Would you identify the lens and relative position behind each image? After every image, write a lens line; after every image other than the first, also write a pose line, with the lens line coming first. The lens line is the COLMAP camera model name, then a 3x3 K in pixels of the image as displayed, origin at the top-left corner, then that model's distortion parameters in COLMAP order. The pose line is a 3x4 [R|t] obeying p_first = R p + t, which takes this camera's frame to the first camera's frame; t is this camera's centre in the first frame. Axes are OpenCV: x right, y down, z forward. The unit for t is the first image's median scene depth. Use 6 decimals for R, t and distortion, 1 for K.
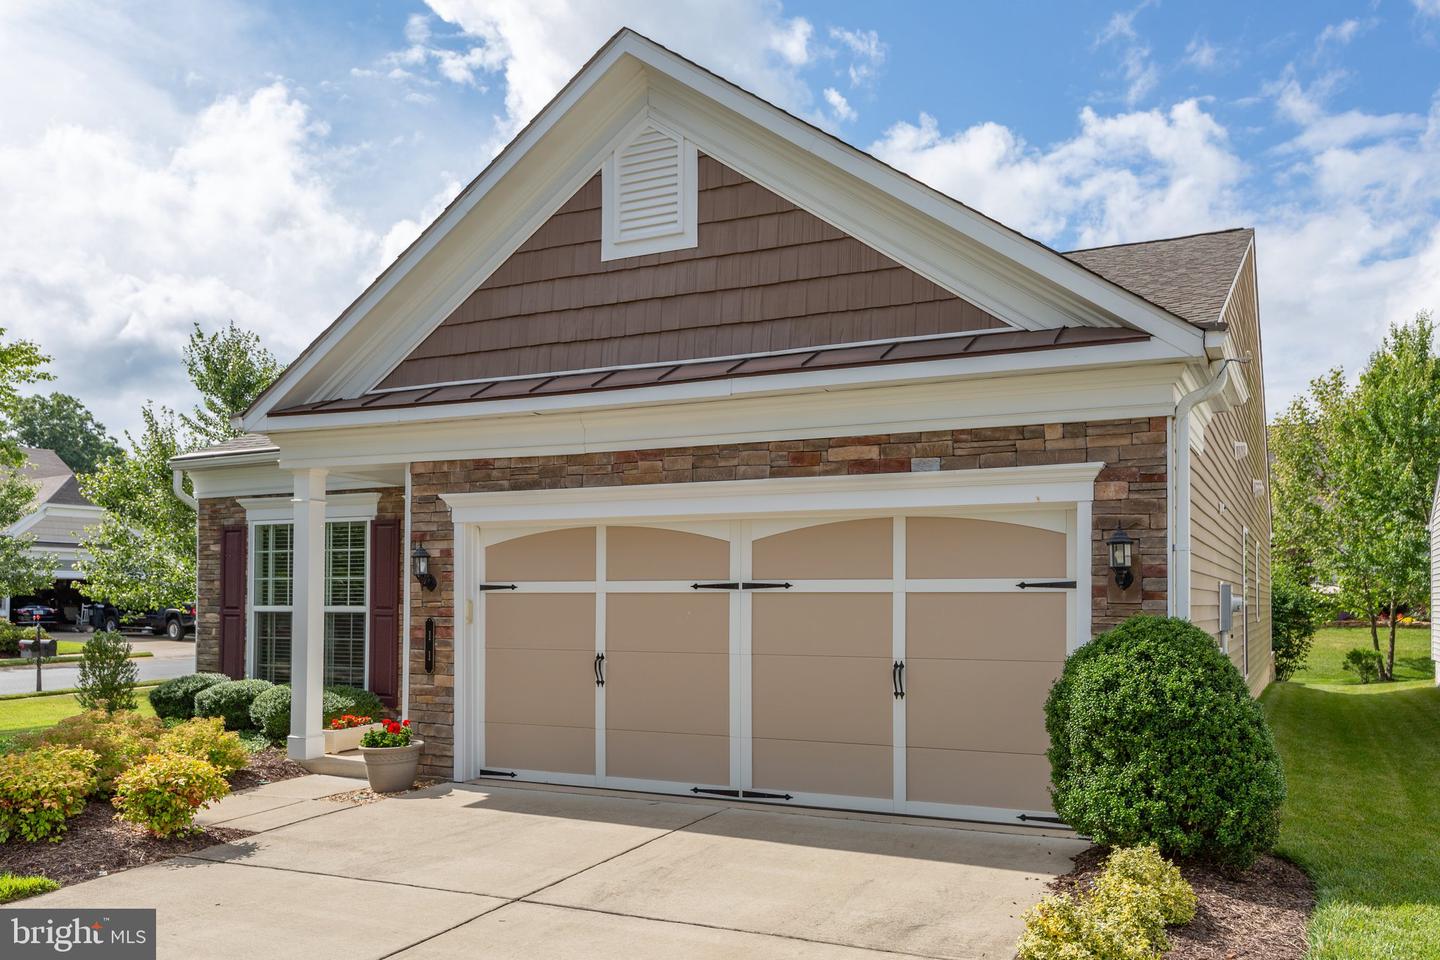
lens RADIAL K [[1149.0, 0, 758.6], [0, 1149.0, 576.5], [0, 0, 1]] dist [0.005995, 0.000984]
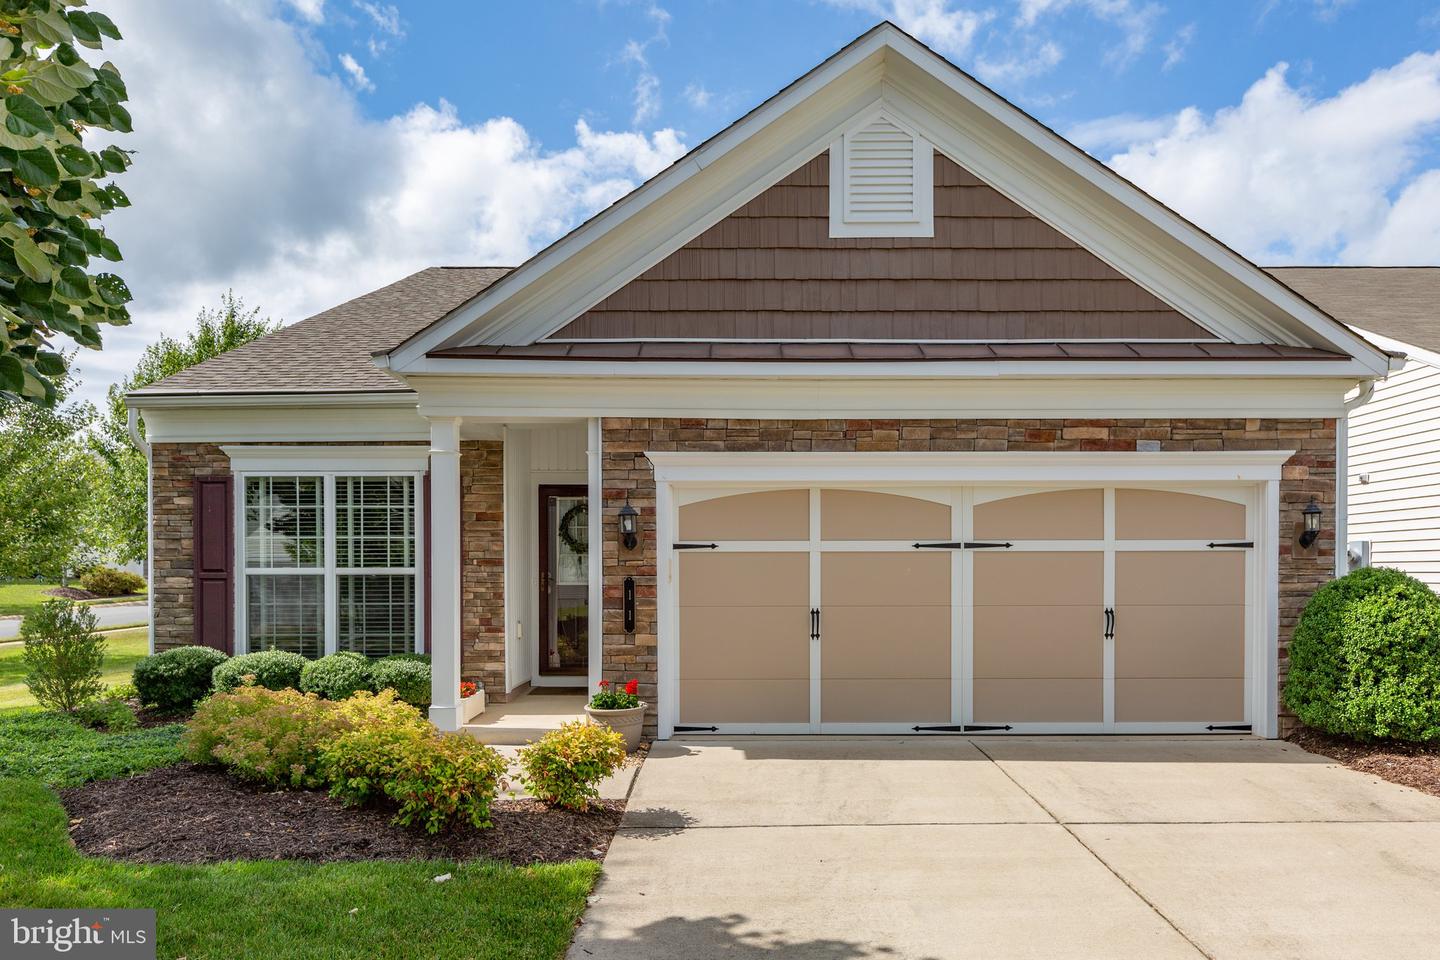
lens RADIAL K [[1060.6, 0, 739.3], [0, 1060.6, 582.0], [0, 0, 1]] dist [0.003112, 0.000421]
pose [[0.900519, -0.009138, 0.434720, -0.651284], [-0.005145, 0.999485, 0.031669, 0.012033], [-0.434786, -0.030756, 0.900009, 0.152389]]
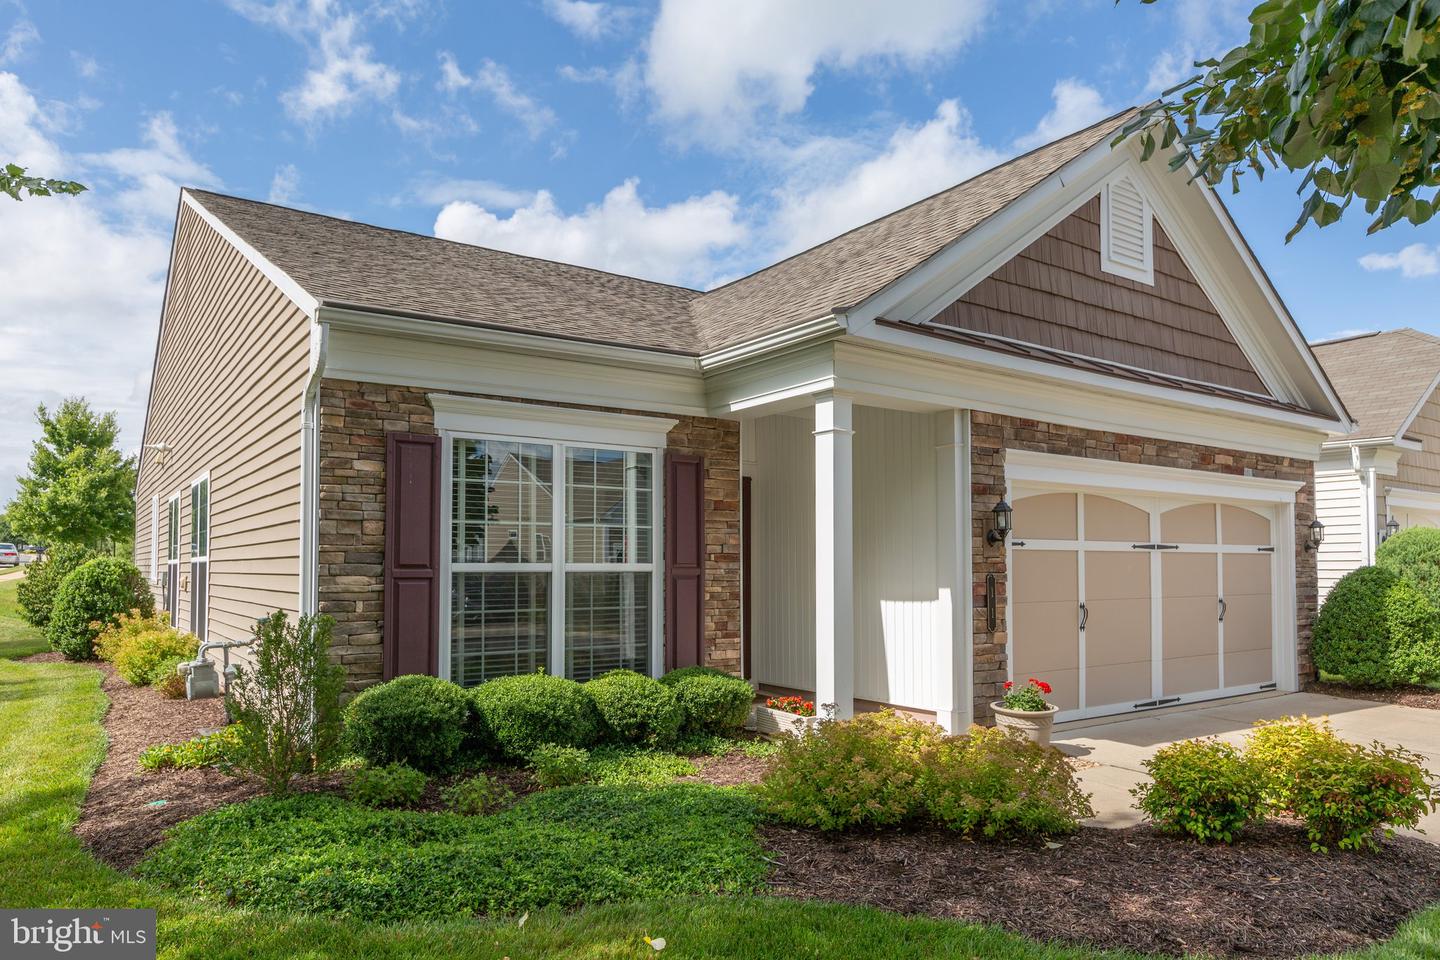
lens RADIAL K [[932.5, 0, 723.6], [0, 932.5, 530.4], [0, 0, 1]] dist [-0.001393, -0.000216]
pose [[0.489533, 0.032135, 0.871392, -1.178787], [-0.017545, 0.999481, -0.027002, 0.026679], [-0.871808, -0.002070, 0.489843, 0.886299]]
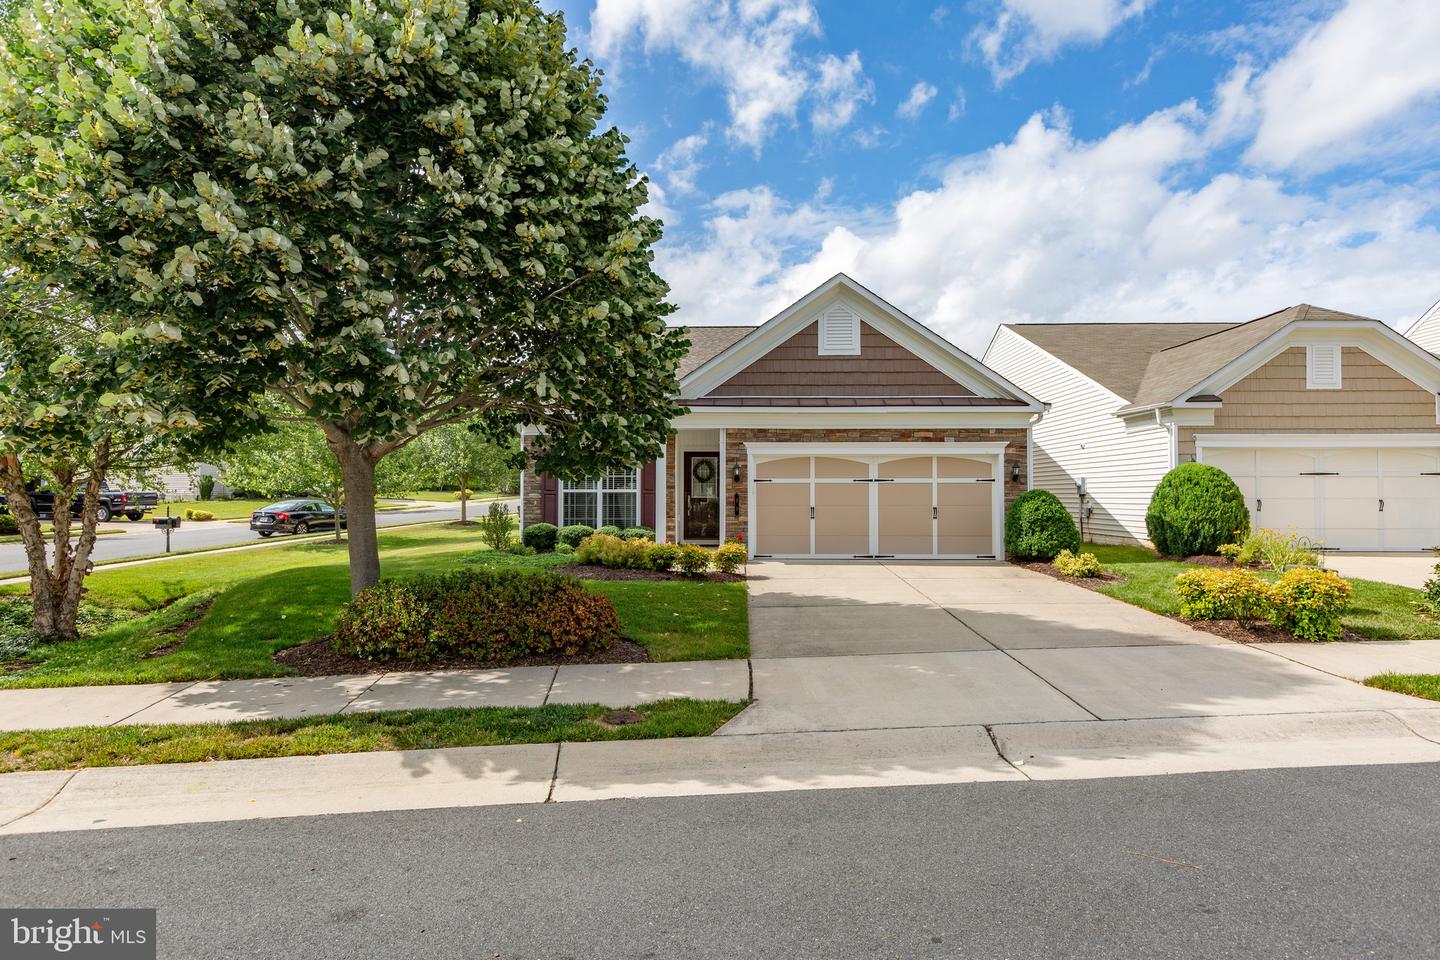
lens RADIAL K [[793.8, 0, 720.0], [0, 793.8, 480.0], [0, 0, 1]] dist [-0.000346, 0.000034]
pose [[0.912245, 0.003686, 0.409629, -1.094868], [-0.005959, 0.999973, 0.004271, 0.001519], [-0.409603, -0.006337, 0.912242, -0.557692]]
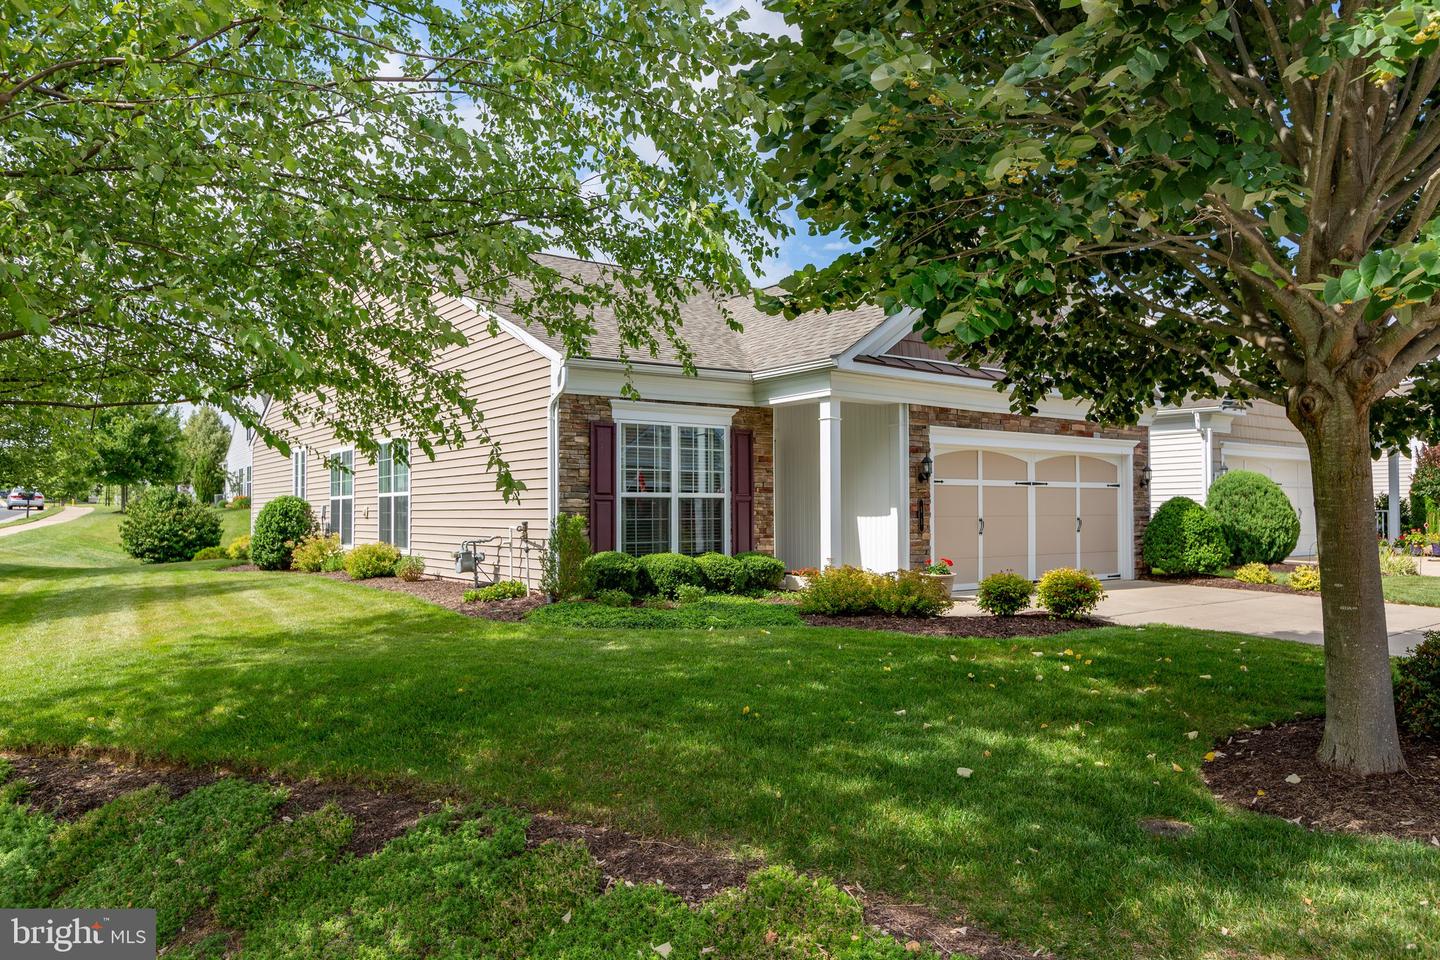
lens RADIAL K [[963.1, 0, 722.4], [0, 963.1, 487.1], [0, 0, 1]] dist [0.001152, -0.002190]
pose [[0.474026, 0.018071, 0.880325, -1.801541], [-0.015136, 0.999809, -0.012374, 0.044223], [-0.880381, -0.007459, 0.474209, 0.645648]]
